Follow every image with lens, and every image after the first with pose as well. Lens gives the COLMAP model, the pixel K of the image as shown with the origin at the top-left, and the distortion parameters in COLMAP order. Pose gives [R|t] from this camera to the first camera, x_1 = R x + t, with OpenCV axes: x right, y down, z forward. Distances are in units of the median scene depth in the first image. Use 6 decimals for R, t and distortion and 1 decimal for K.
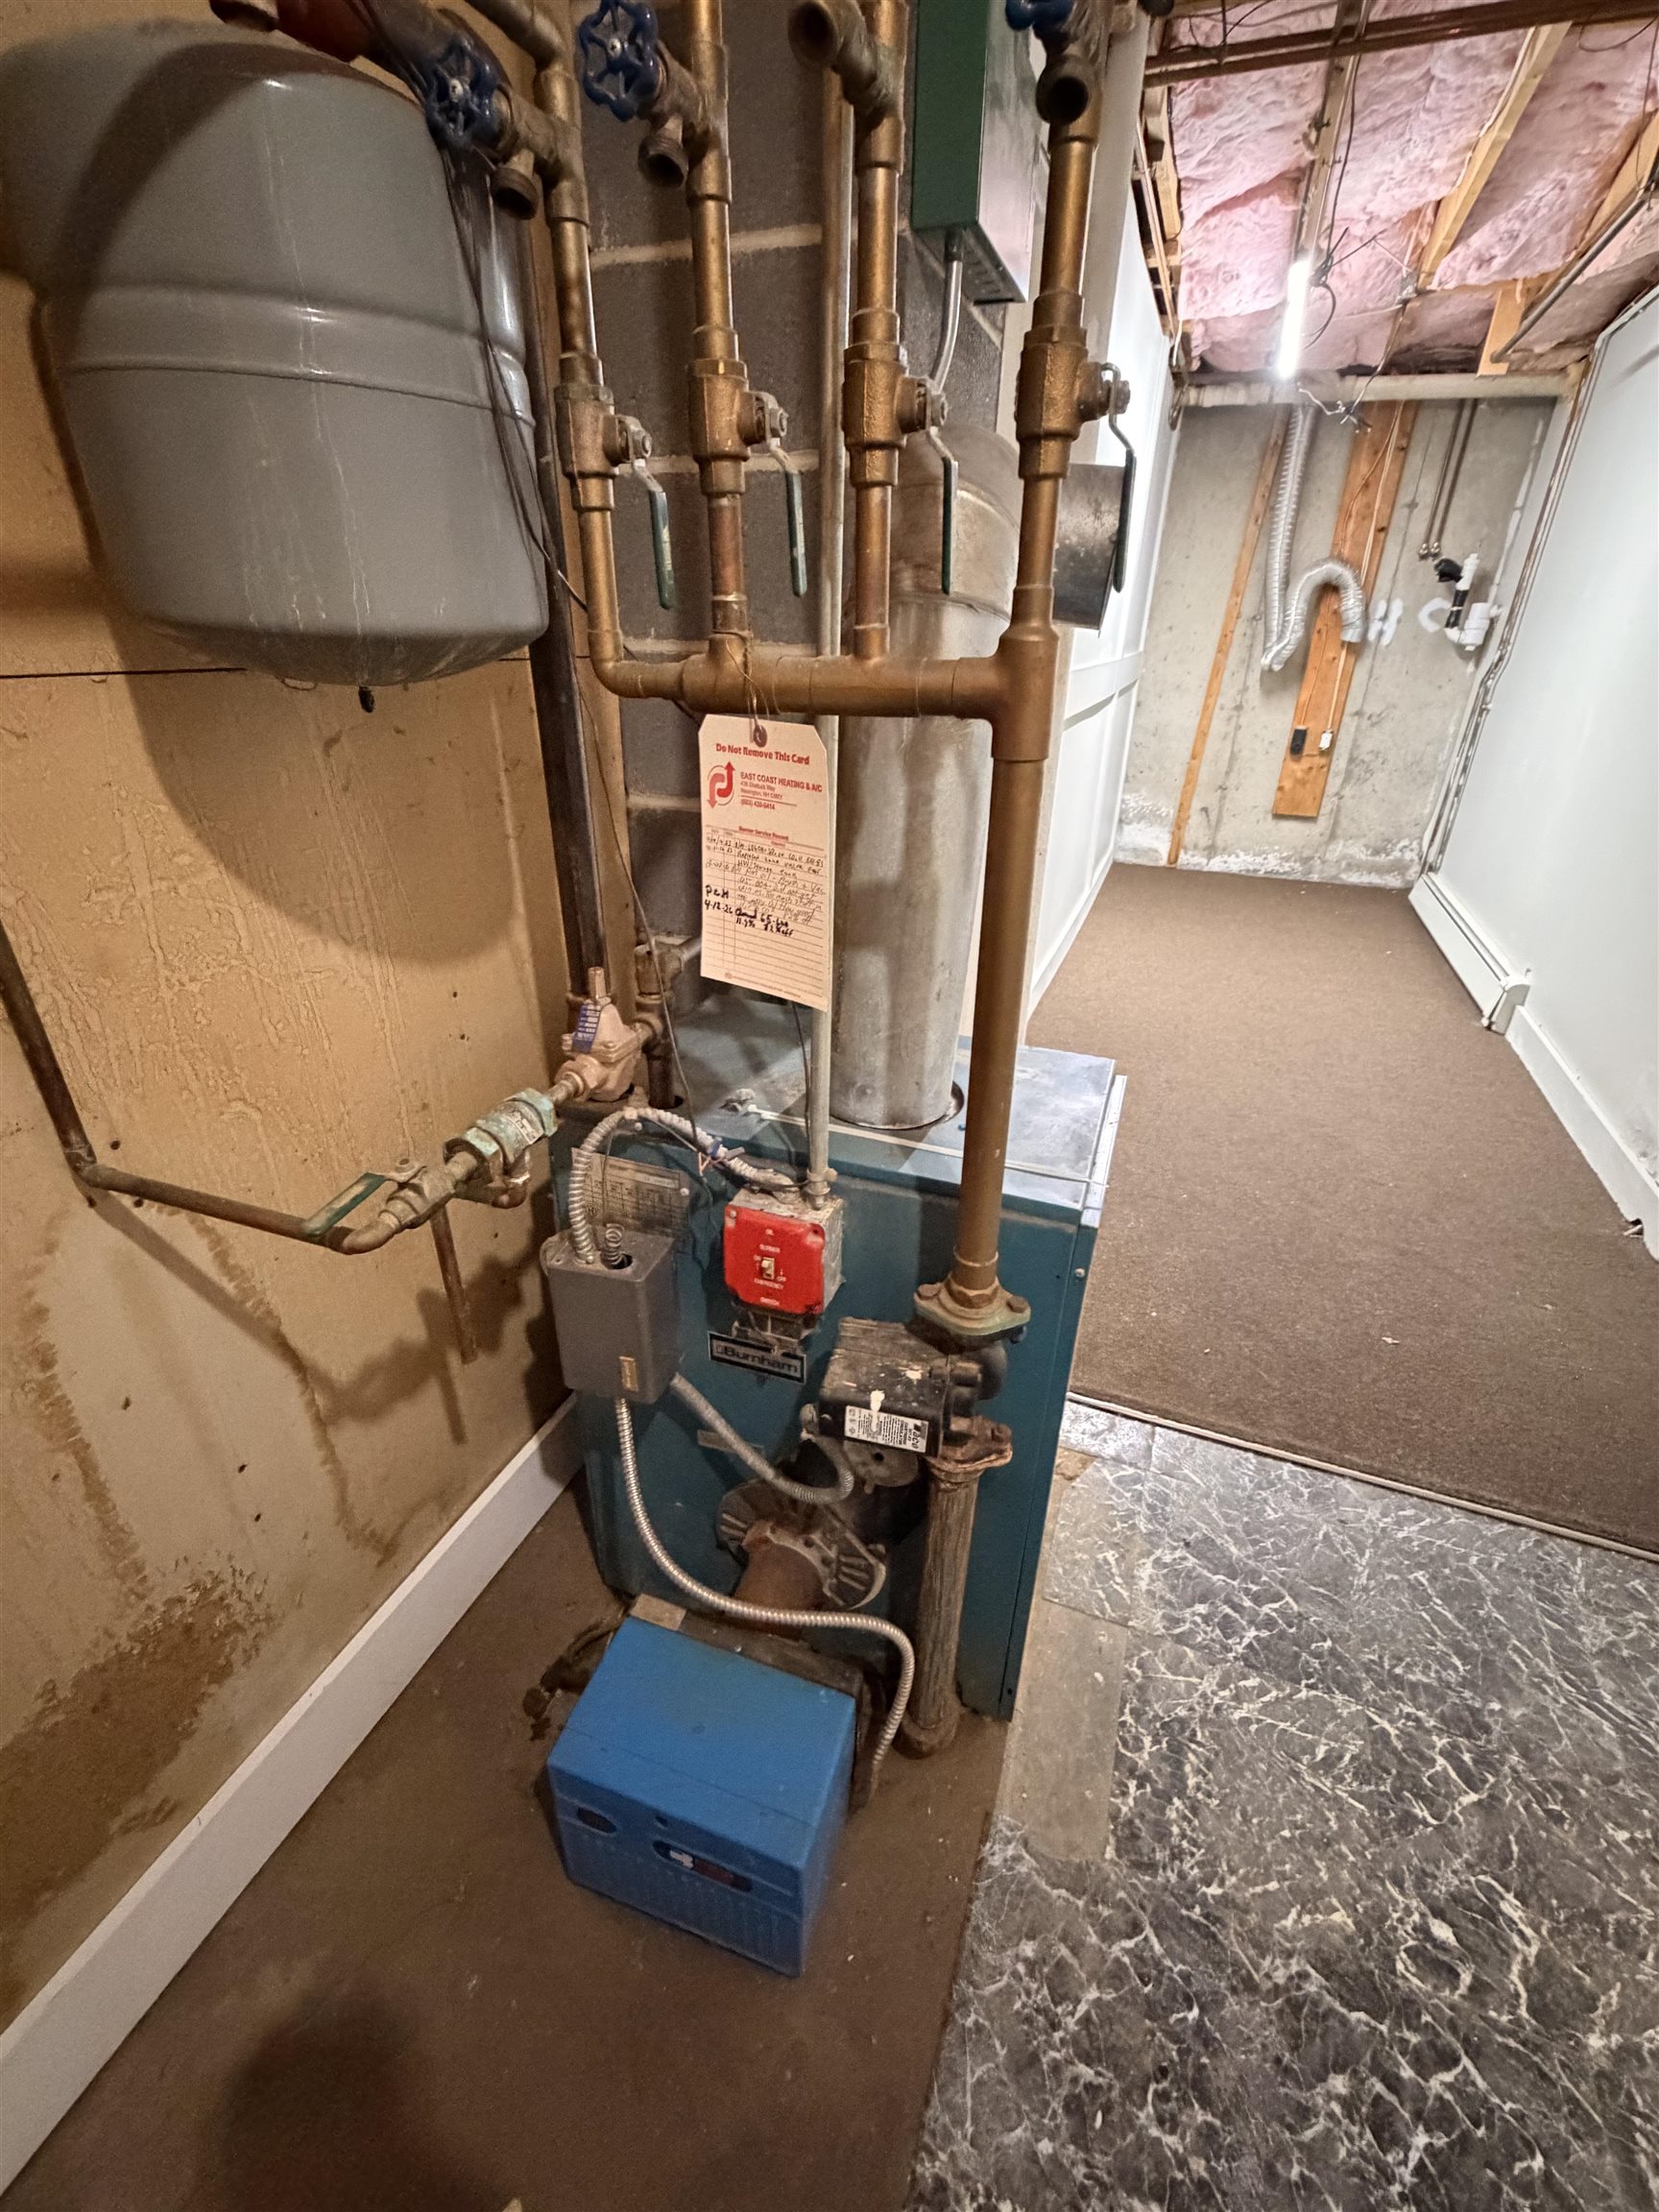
lens RADIAL K [[952.4, 0, 832.5], [0, 952.4, 1105.0], [0, 0, 1]] dist [0.000019, 0.001073]
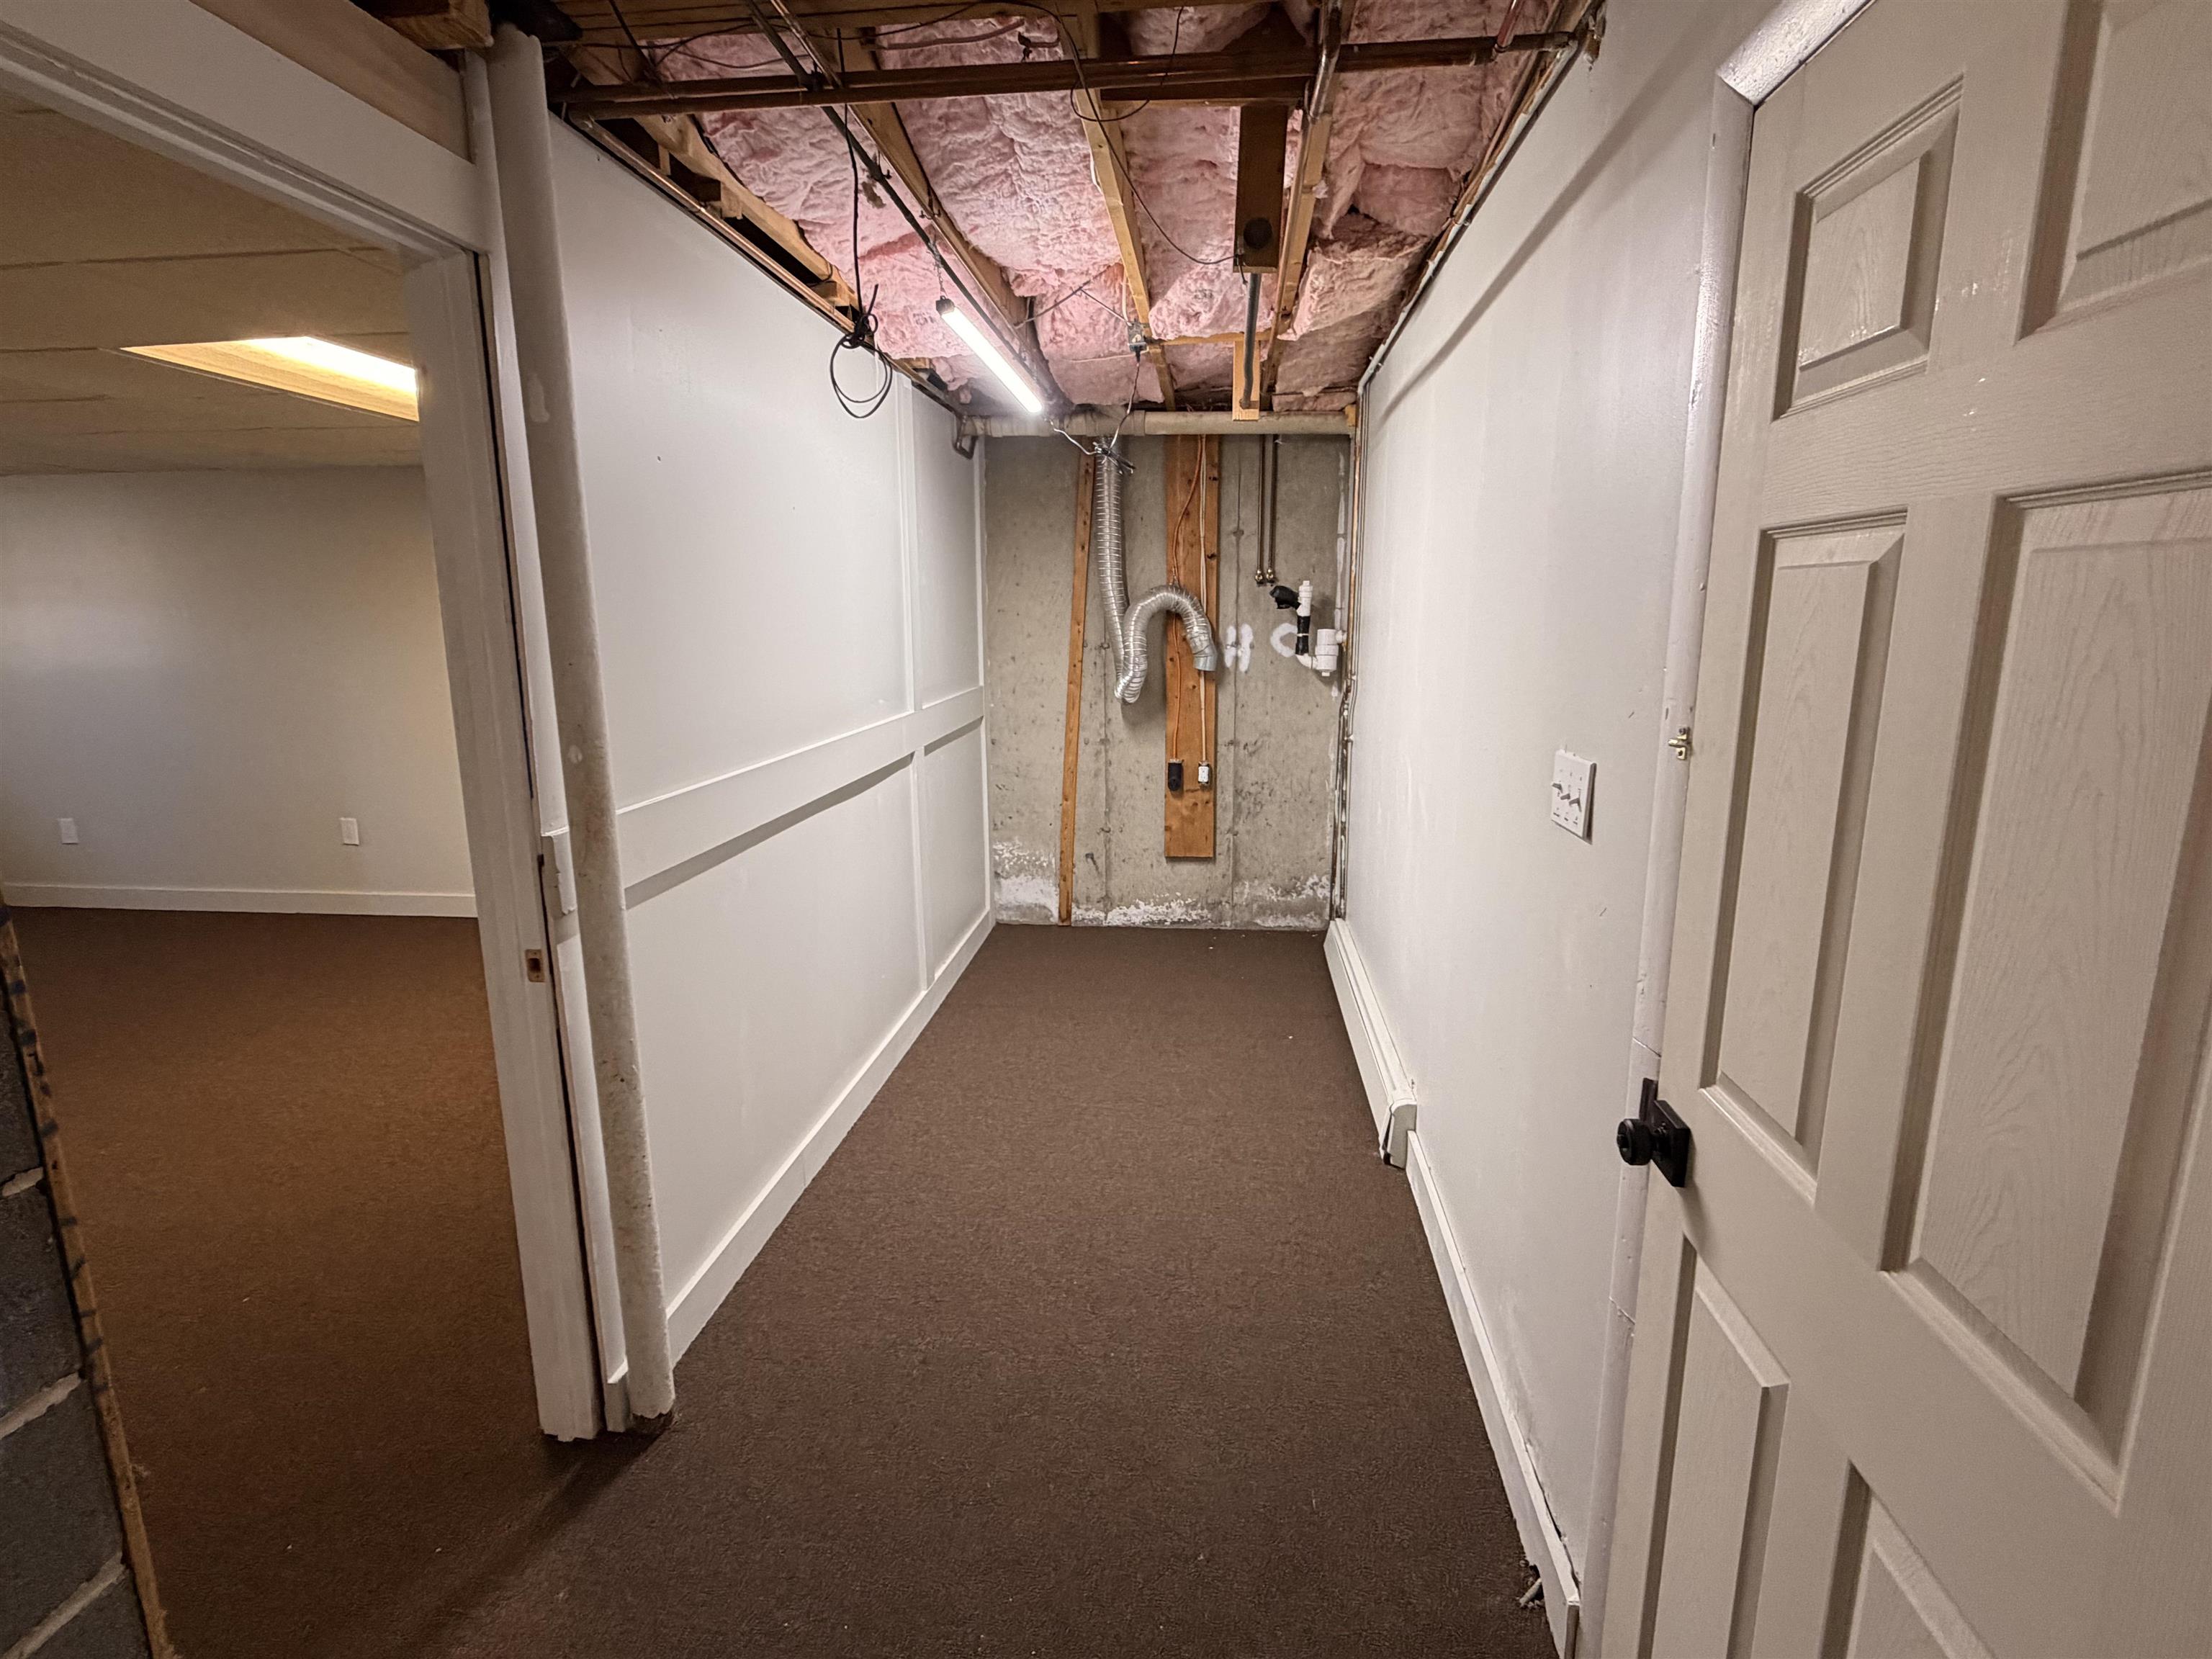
lens RADIAL K [[1109.2, 0, 1108.5], [0, 1109.2, 833.0], [0, 0, 1]] dist [0.001732, -0.000011]
pose [[0.966936, -0.077006, 0.243113, 0.198737], [0.137592, 0.960191, -0.243108, -0.106656], [-0.214714, 0.268521, 0.939039, 0.100980]]
